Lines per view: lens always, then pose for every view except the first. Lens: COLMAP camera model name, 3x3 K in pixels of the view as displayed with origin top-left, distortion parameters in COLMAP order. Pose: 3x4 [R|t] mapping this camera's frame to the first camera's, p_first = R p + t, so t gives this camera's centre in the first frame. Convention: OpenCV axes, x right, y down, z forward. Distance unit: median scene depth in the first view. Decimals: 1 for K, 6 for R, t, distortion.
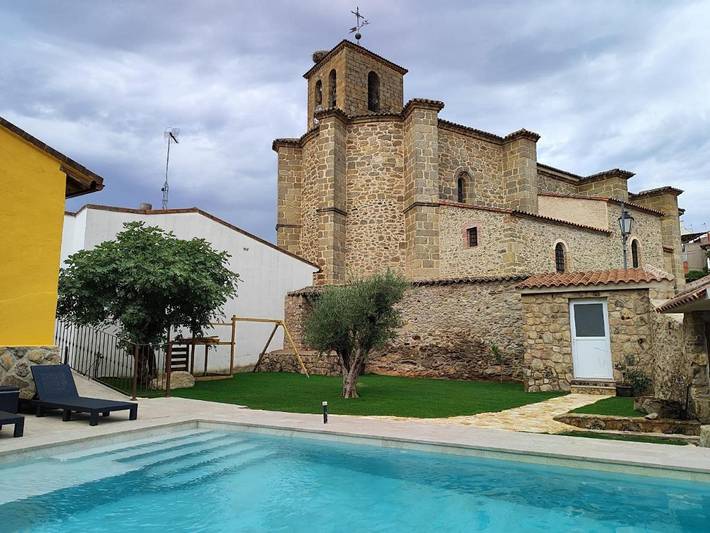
lens RADIAL K [[510.9, 0, 355.0], [0, 510.9, 266.5], [0, 0, 1]] dist [0.006139, -0.004500]
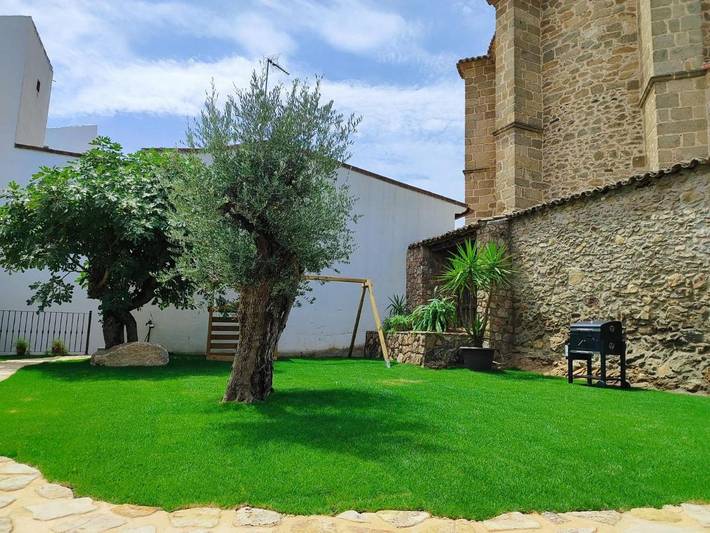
lens RADIAL K [[510.9, 0, 355.0], [0, 510.9, 266.5], [0, 0, 1]] dist [0.006139, -0.004500]
pose [[0.807083, -0.061553, -0.587221, 0.166439], [0.056025, 0.998047, -0.027615, 0.076652], [0.587775, -0.010611, 0.808955, 0.334231]]
